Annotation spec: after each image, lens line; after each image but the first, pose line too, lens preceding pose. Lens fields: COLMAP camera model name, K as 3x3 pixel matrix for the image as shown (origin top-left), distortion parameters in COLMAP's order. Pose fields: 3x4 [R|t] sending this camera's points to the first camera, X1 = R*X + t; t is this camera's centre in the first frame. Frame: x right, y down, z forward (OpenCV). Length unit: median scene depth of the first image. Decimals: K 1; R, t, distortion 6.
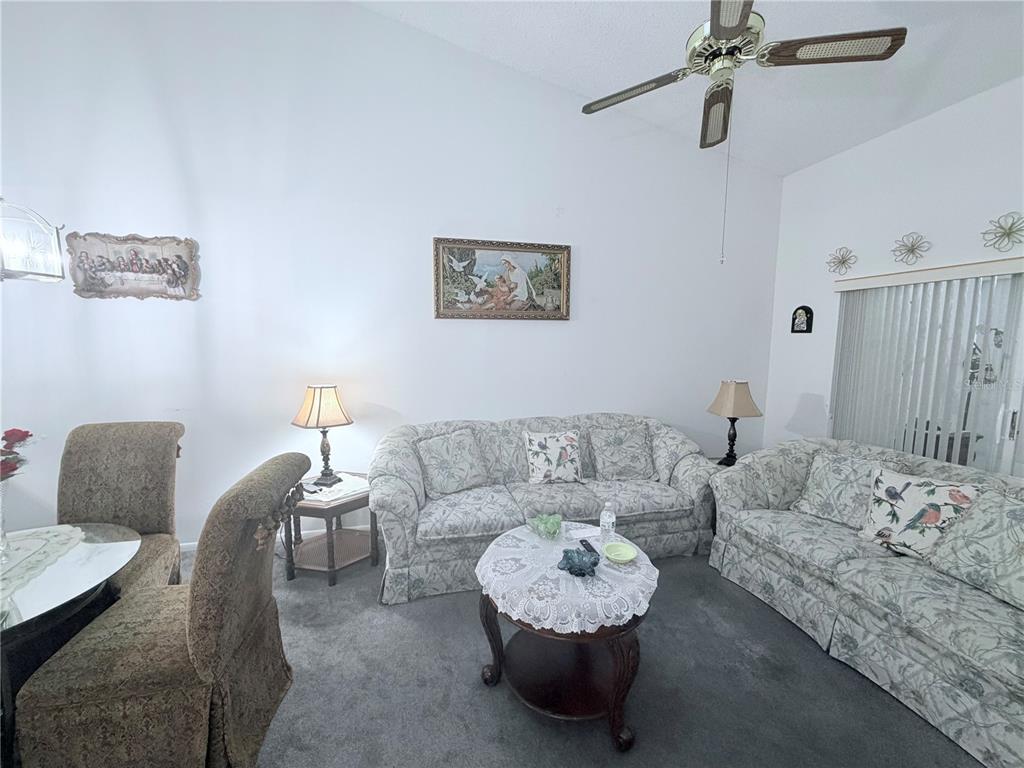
lens RADIAL K [[408.9, 0, 509.6], [0, 408.9, 382.3], [0, 0, 1]] dist [-0.000025, 0.000113]
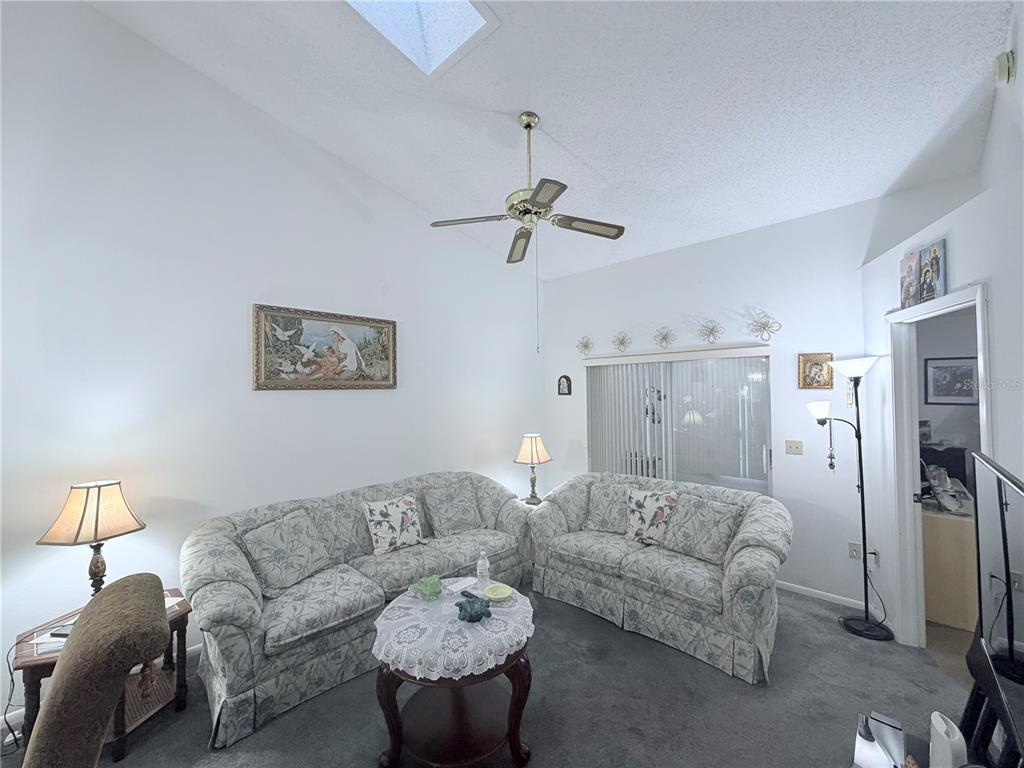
lens RADIAL K [[408.9, 0, 509.6], [0, 408.9, 382.3], [0, 0, 1]] dist [-0.000025, 0.000113]
pose [[0.848892, -0.006043, 0.528531, -0.209976], [0.076389, 0.990840, -0.111362, -0.035033], [-0.523017, 0.134908, 0.841578, -0.065777]]
